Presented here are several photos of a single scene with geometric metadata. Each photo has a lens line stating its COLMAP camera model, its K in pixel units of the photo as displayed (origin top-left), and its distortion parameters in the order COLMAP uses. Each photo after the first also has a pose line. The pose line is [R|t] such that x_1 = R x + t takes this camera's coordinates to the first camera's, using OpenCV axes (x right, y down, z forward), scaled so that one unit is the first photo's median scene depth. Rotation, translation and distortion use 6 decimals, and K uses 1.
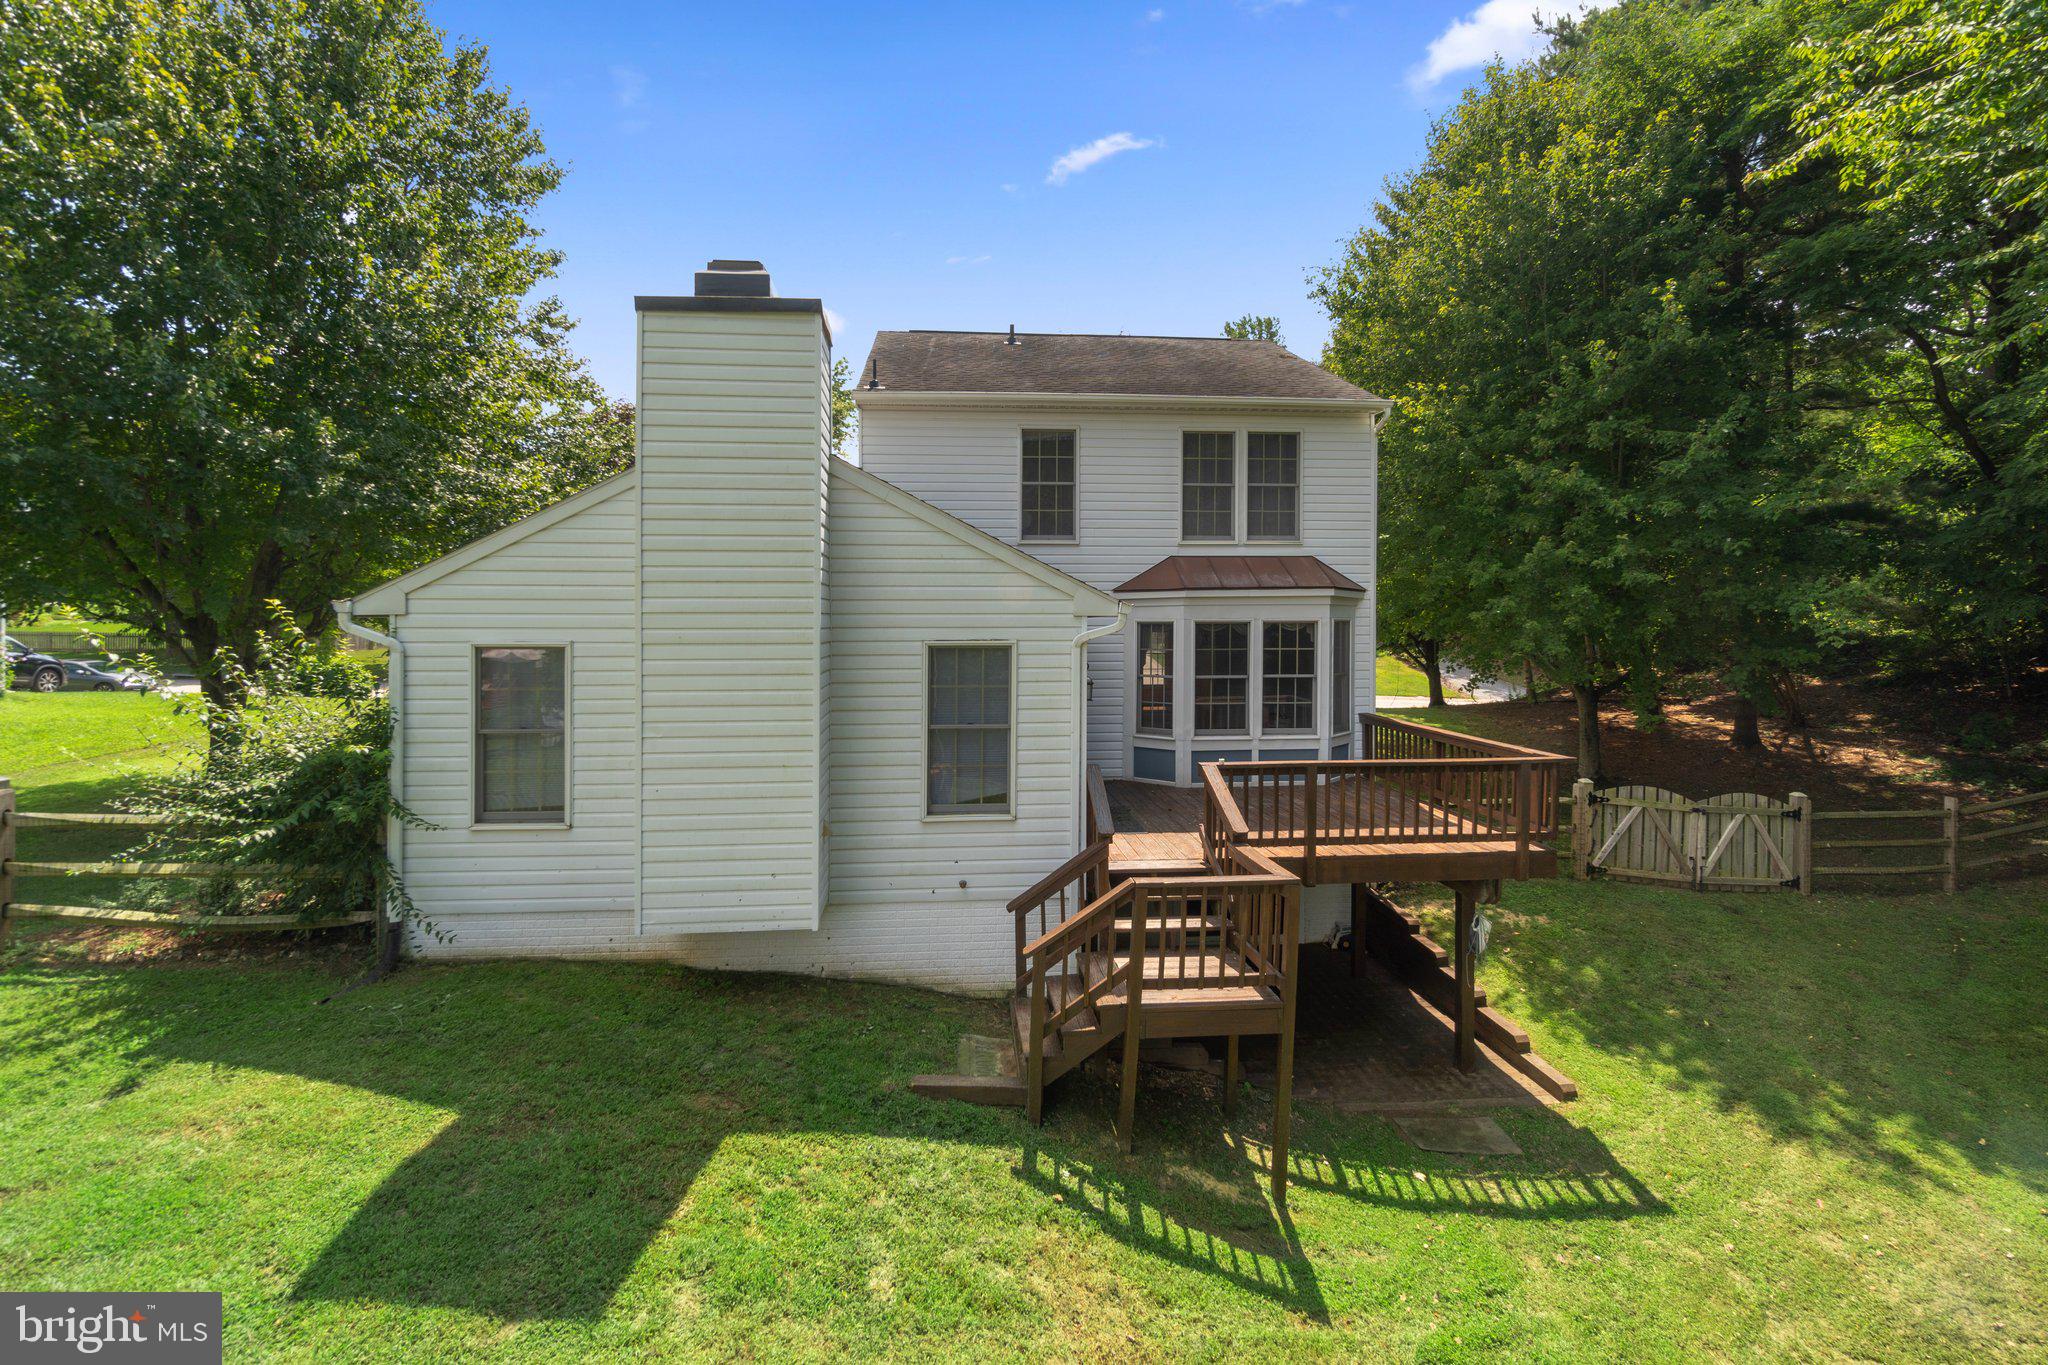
lens RADIAL K [[902.7, 0, 1019.1], [0, 902.7, 623.0], [0, 0, 1]] dist [-0.000701, -0.000088]
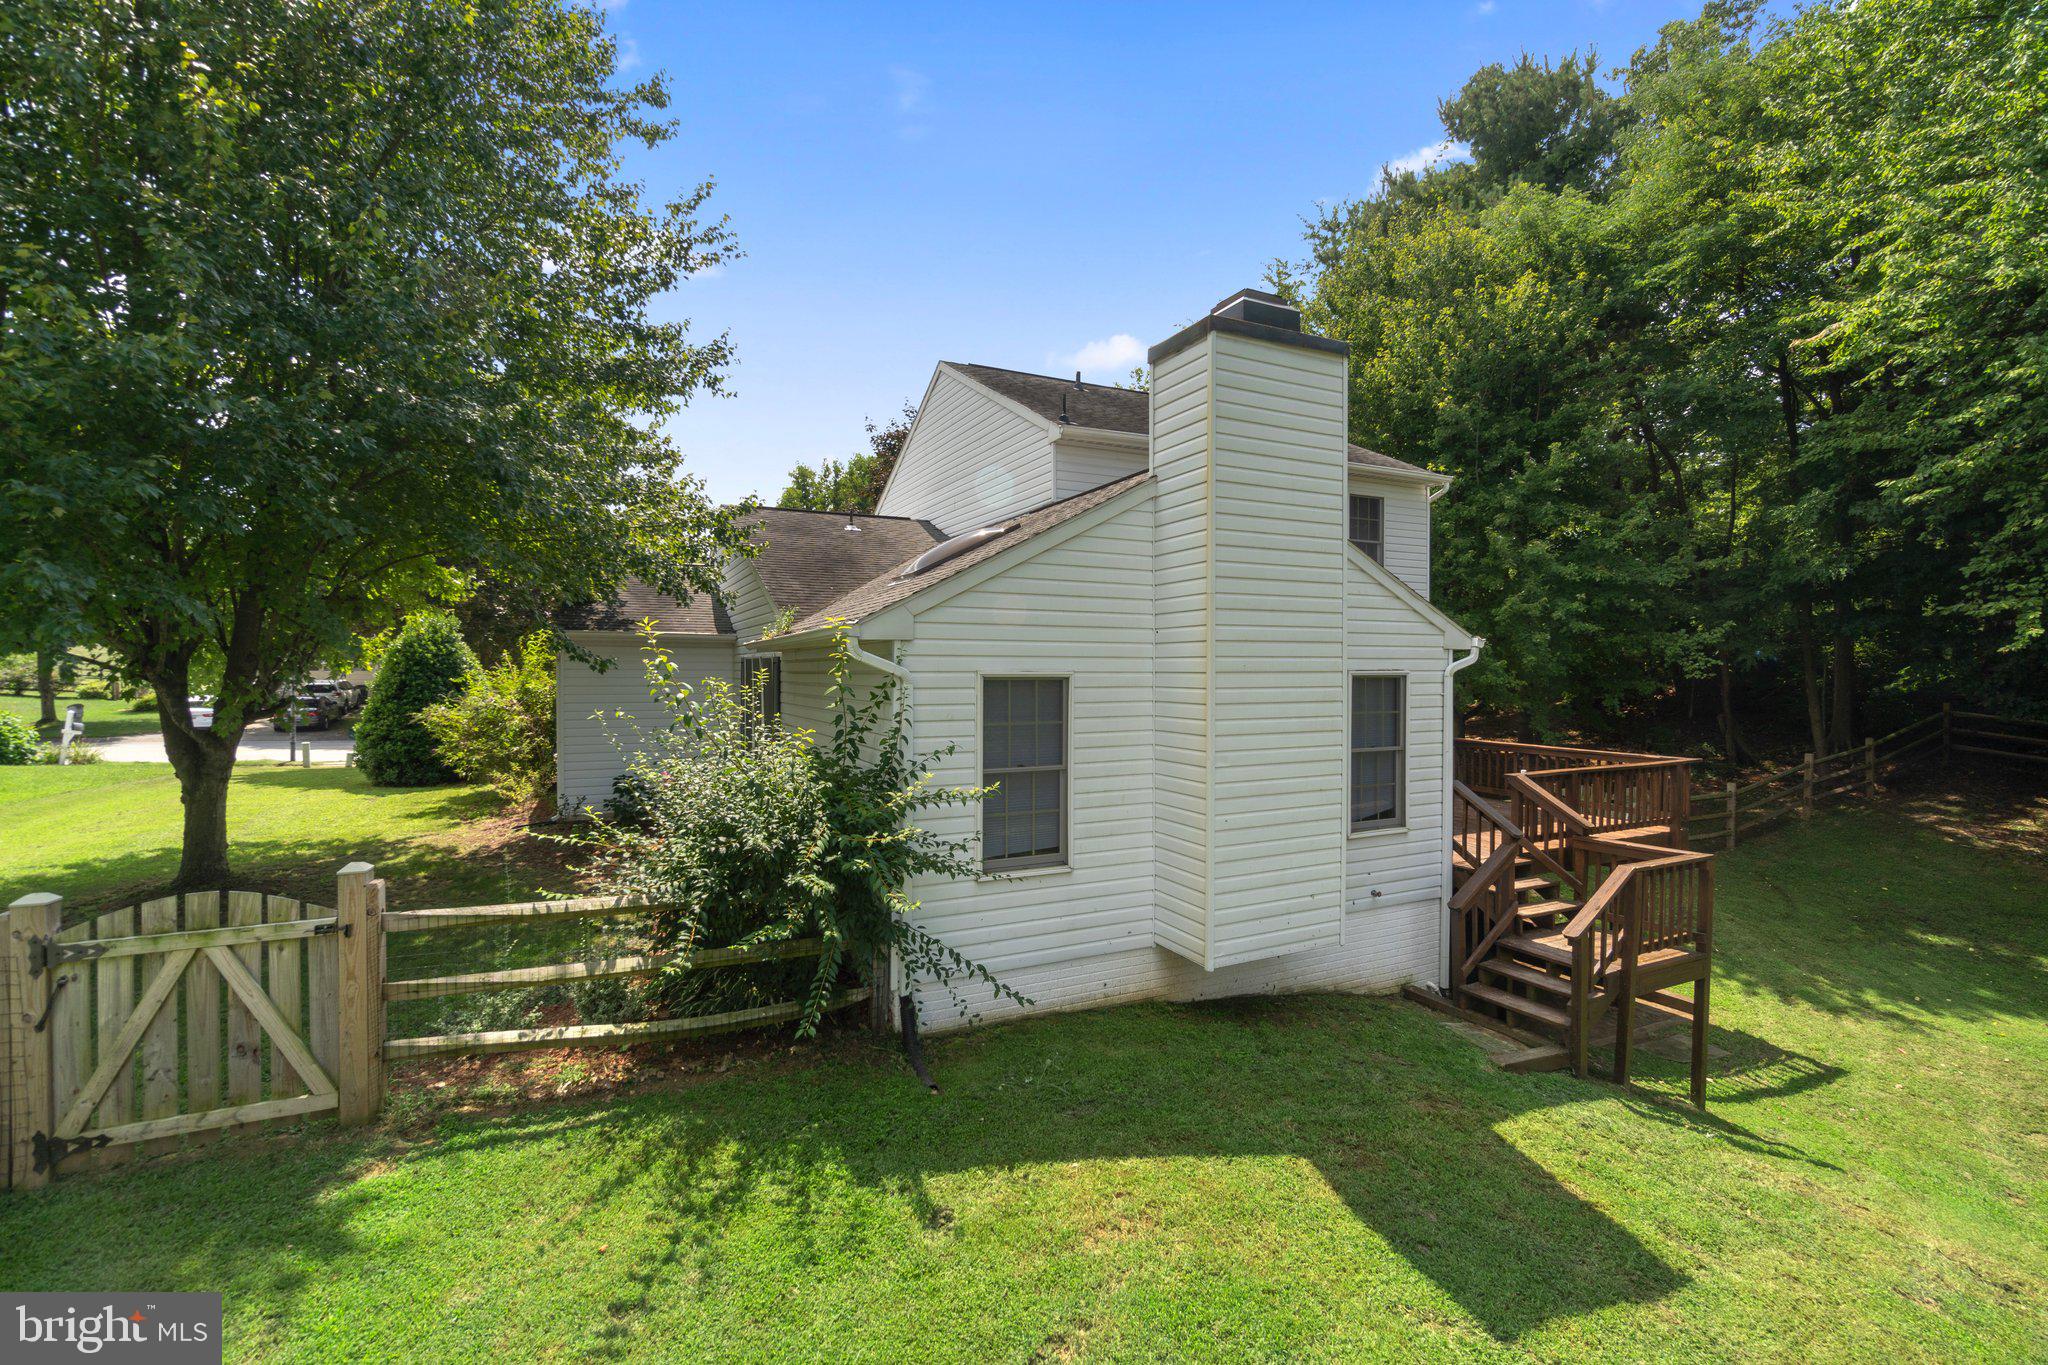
lens RADIAL K [[872.6, 0, 1024.0], [0, 872.6, 682.5], [0, 0, 1]] dist [-0.001392, 0.000177]
pose [[0.932278, -0.005389, 0.361701, -0.793162], [0.000129, 0.999894, 0.014567, 0.017085], [-0.361741, -0.013534, 0.932180, 0.162043]]
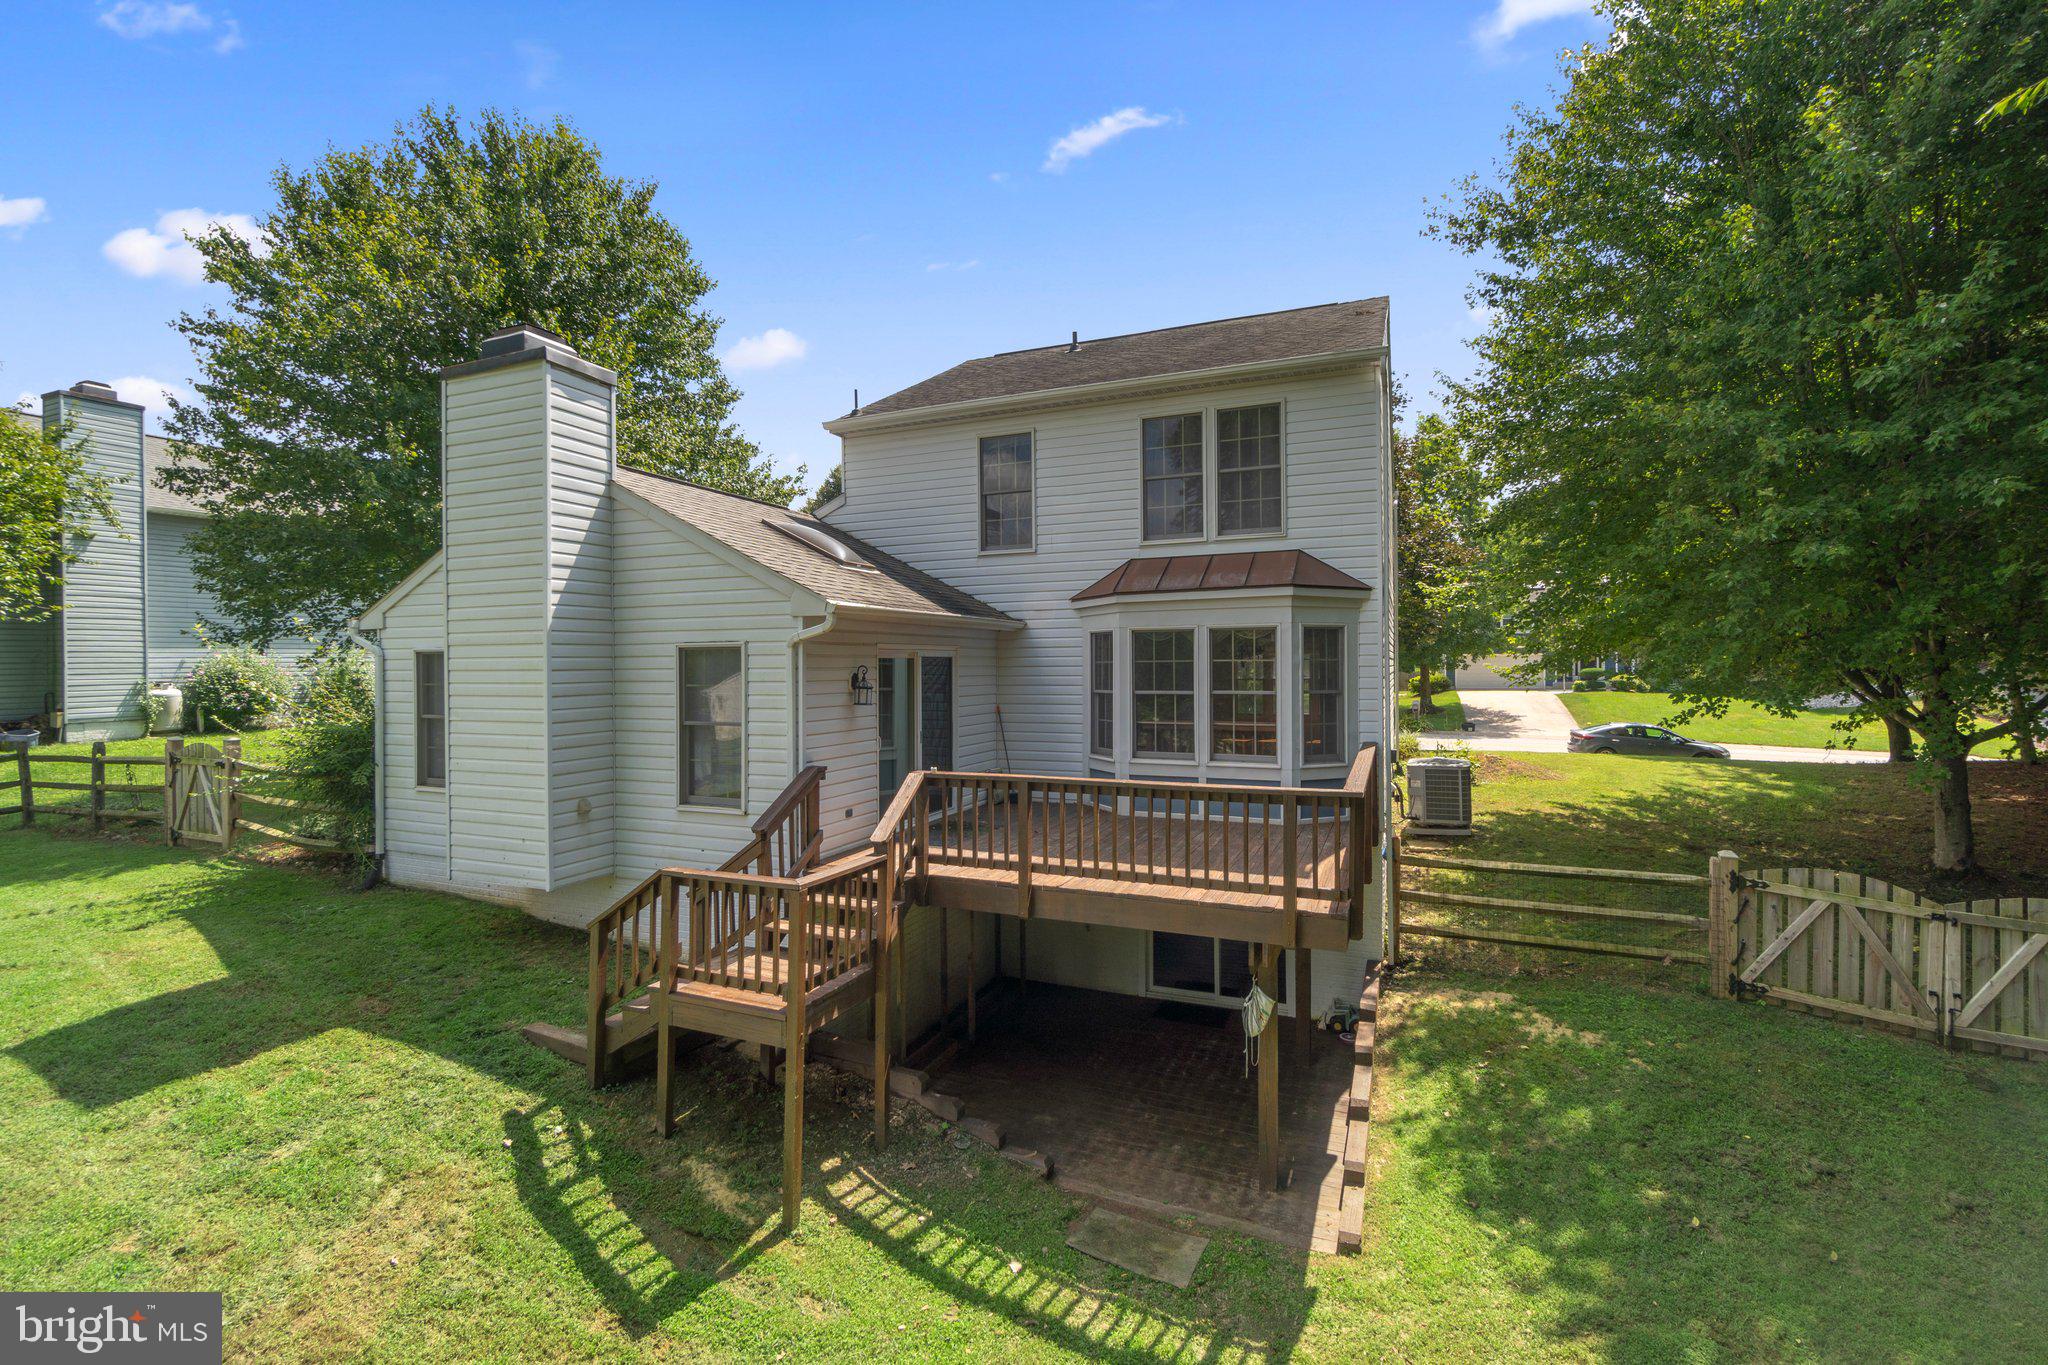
lens RADIAL K [[907.8, 0, 1017.6], [0, 907.8, 662.9], [0, 0, 1]] dist [-0.001992, 0.000512]
pose [[0.881779, -0.005232, -0.471634, 0.721842], [0.004323, 0.999986, -0.003011, 0.045512], [0.471643, 0.000616, 0.881789, 0.217571]]
